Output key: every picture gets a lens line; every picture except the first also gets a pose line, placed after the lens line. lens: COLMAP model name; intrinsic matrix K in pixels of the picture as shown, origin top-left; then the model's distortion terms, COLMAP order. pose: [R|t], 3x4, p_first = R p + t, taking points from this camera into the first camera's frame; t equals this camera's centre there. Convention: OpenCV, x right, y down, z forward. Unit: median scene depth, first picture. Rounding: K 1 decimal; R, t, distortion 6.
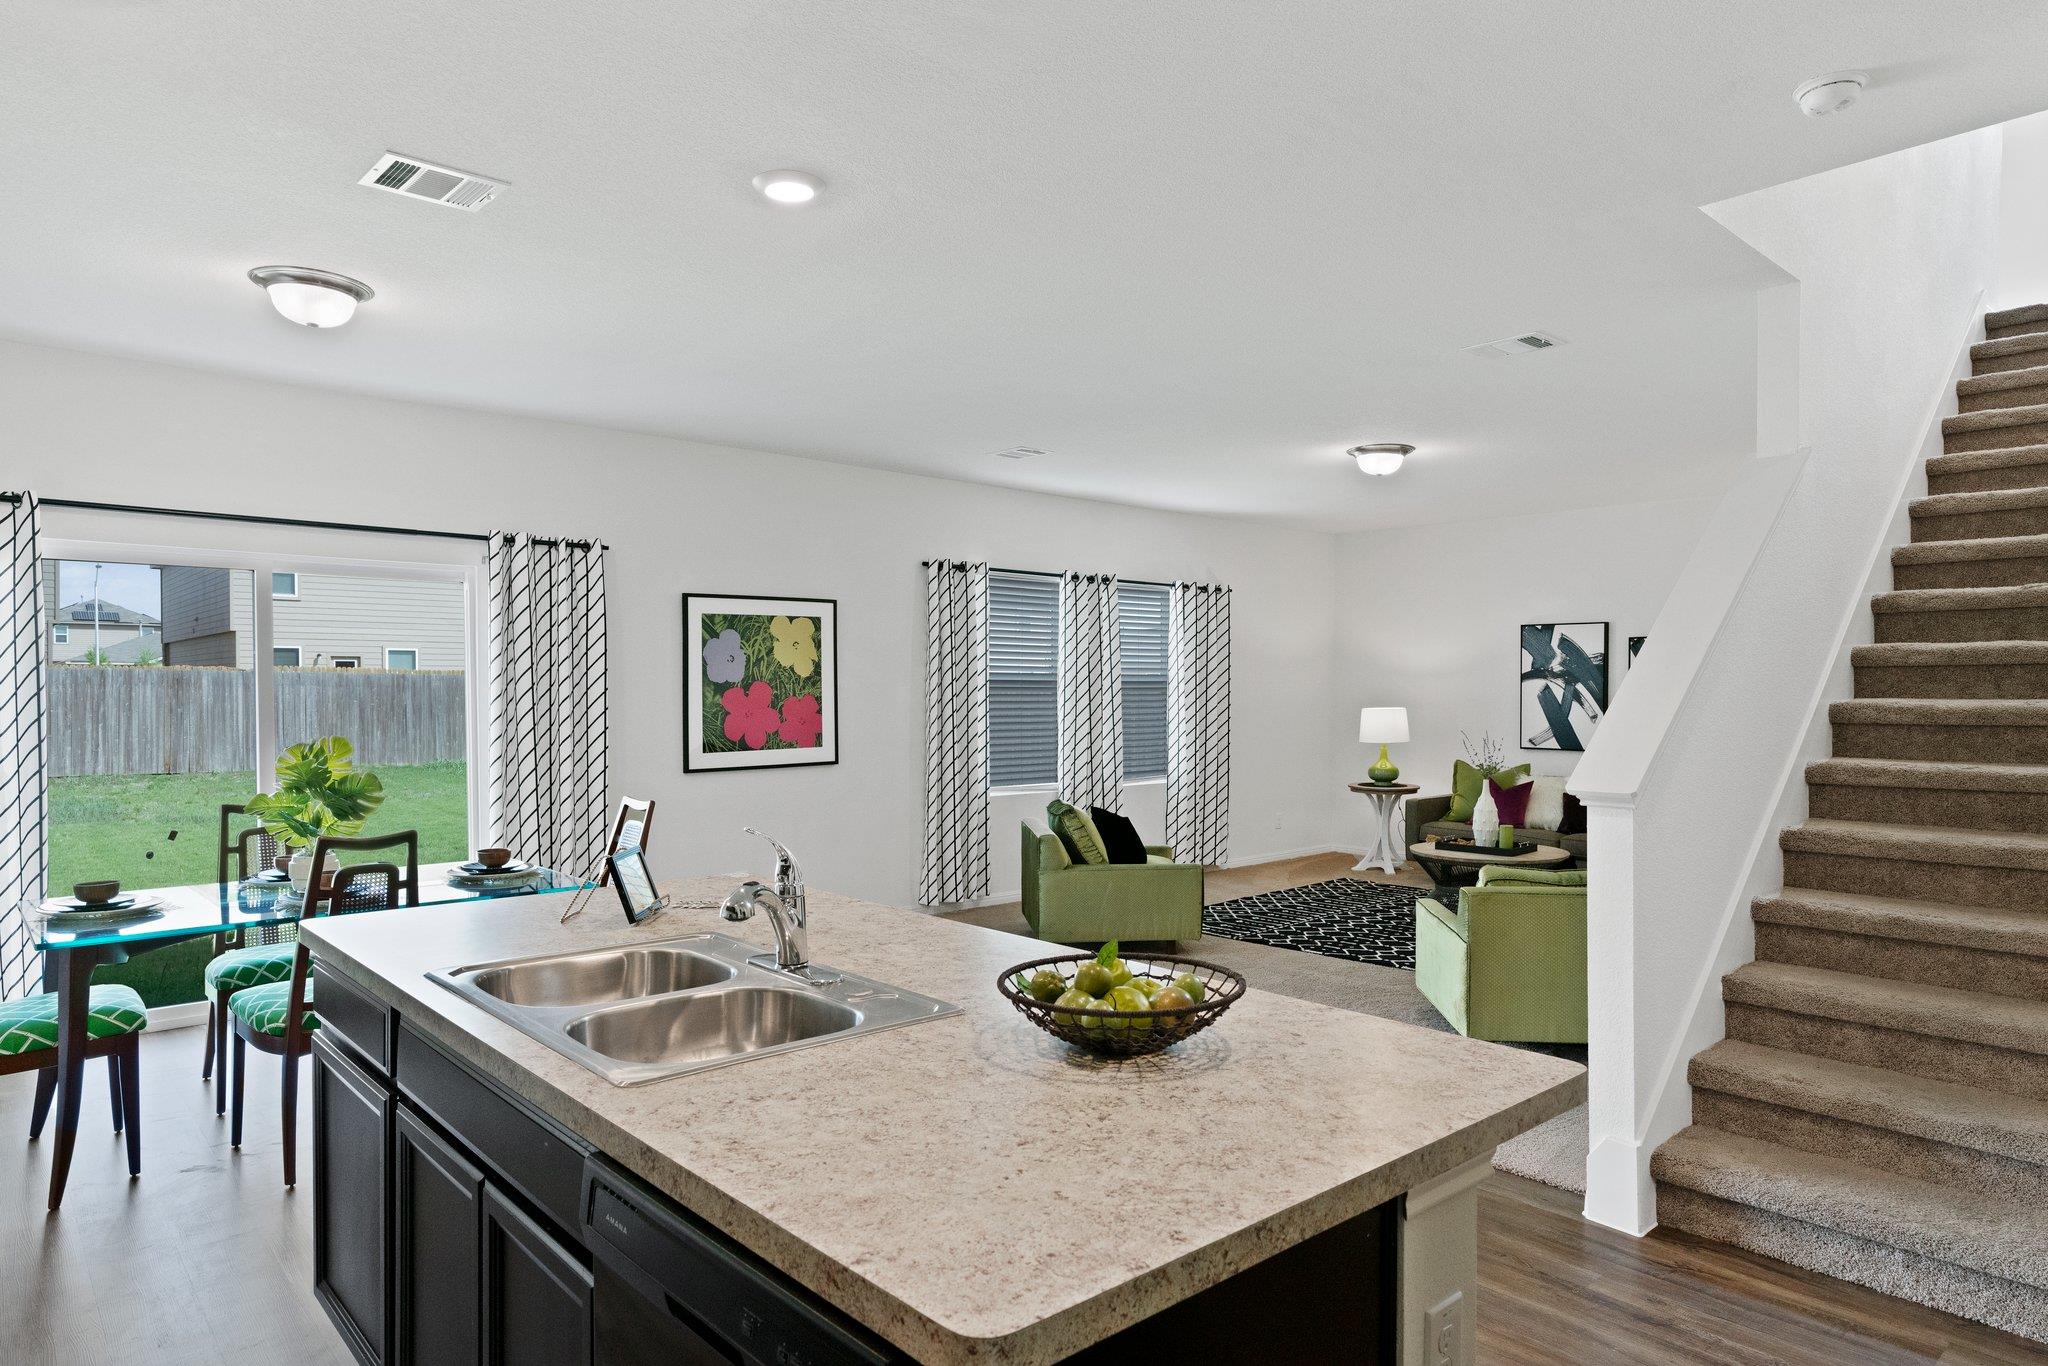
lens RADIAL K [[1240.7, 0, 1024.0], [0, 1240.7, 683.0], [0, 0, 1]] dist [0.000885, 0.000270]
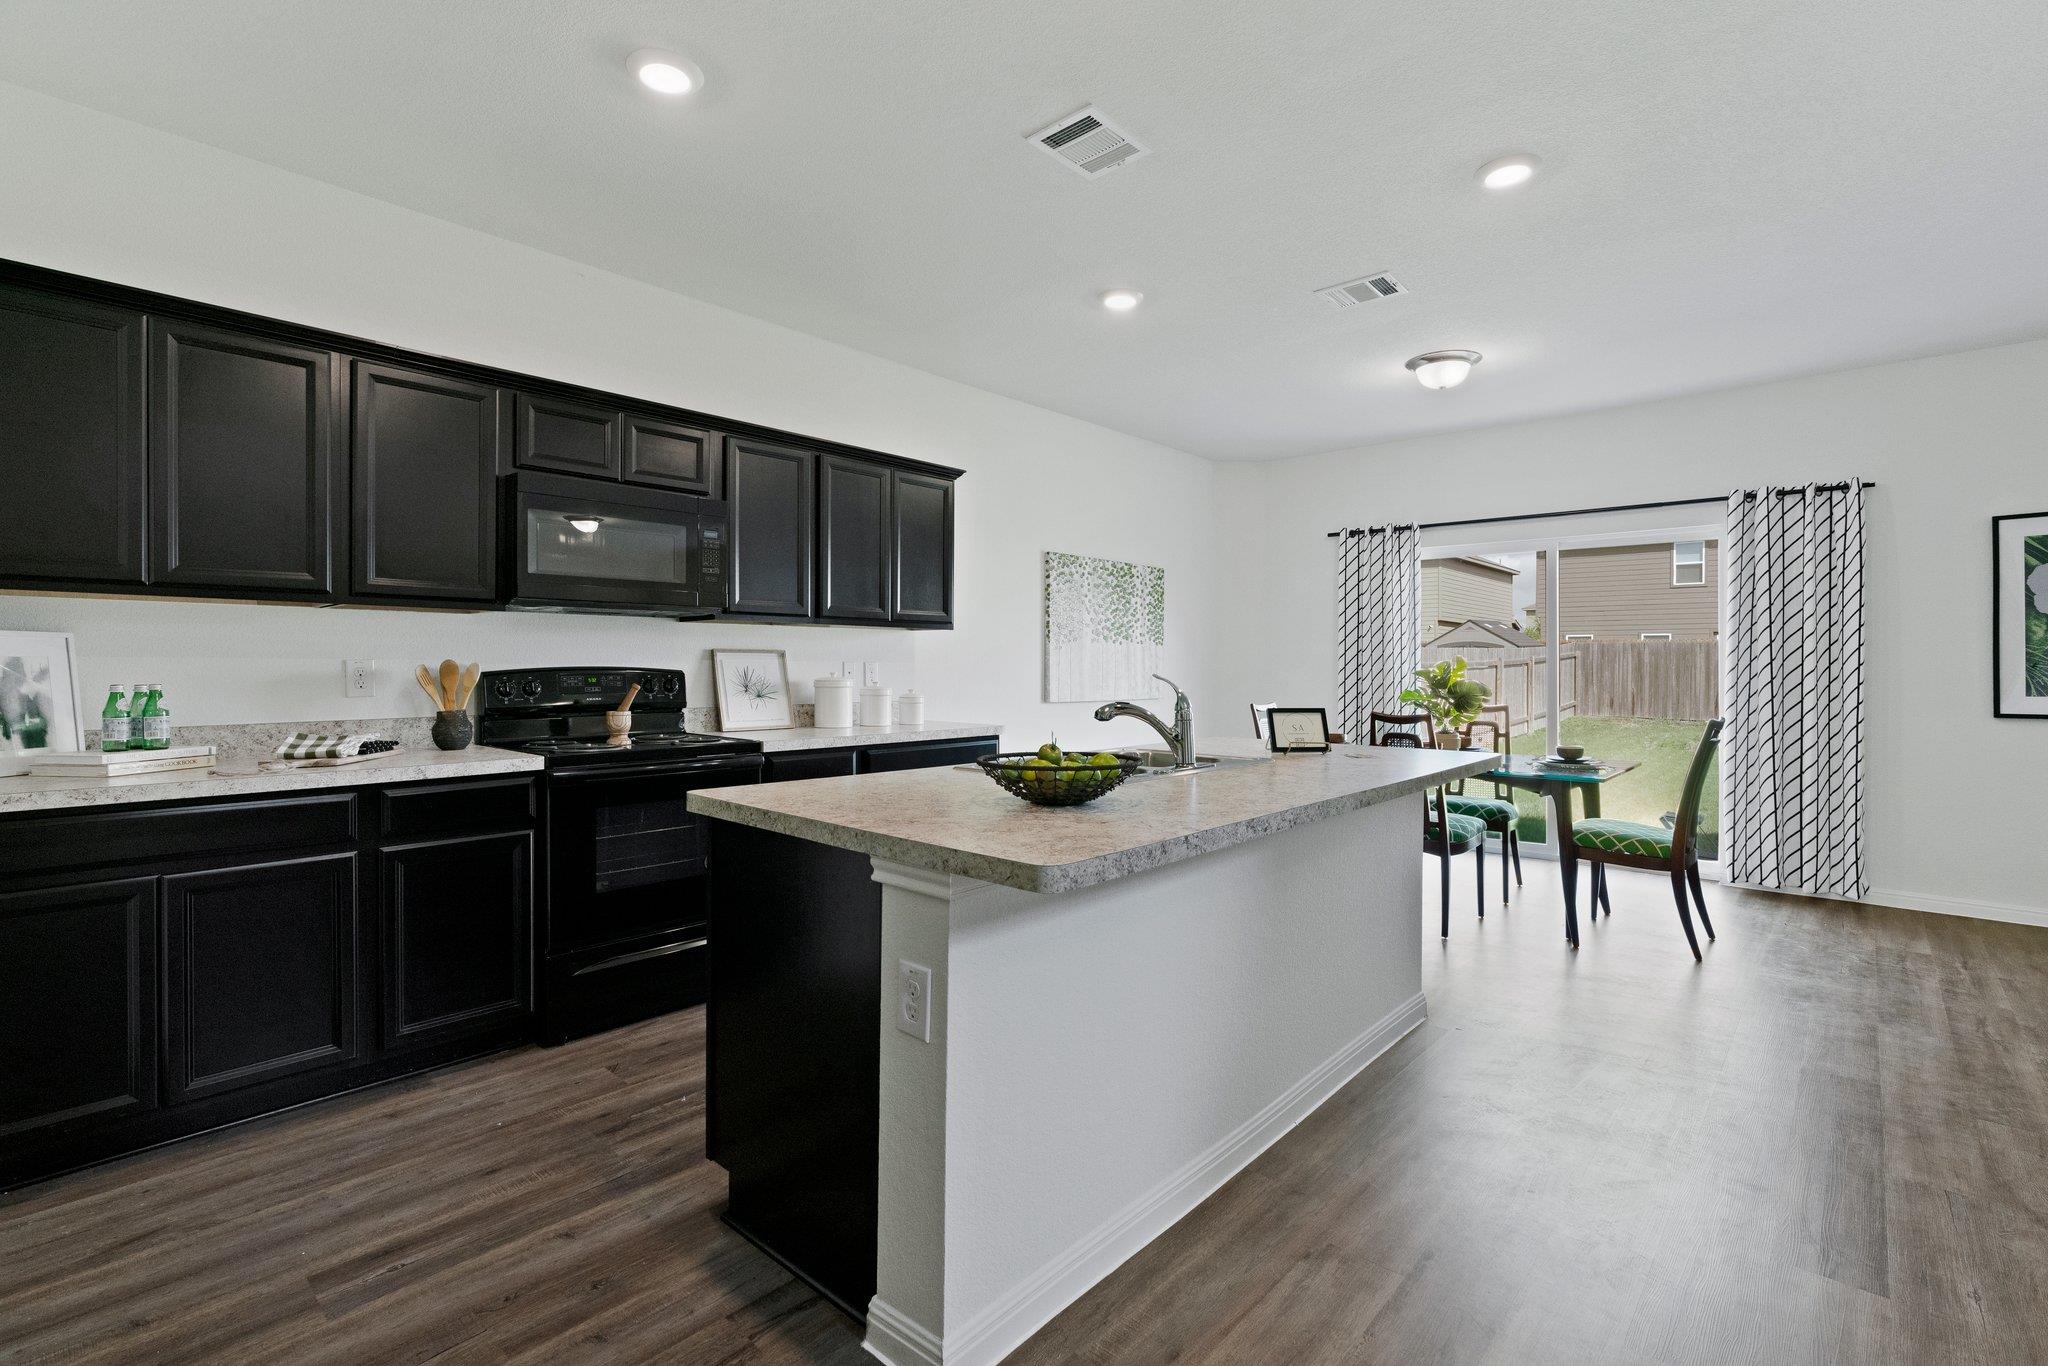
lens RADIAL K [[924.6, 0, 1024.0], [0, 924.6, 683.0], [0, 0, 1]] dist [-0.000775, 0.000046]
pose [[0.098580, 0.019741, -0.994933, 0.214775], [0.000428, 0.999802, 0.019880, 0.022677], [0.995129, -0.002385, 0.098552, 0.154277]]
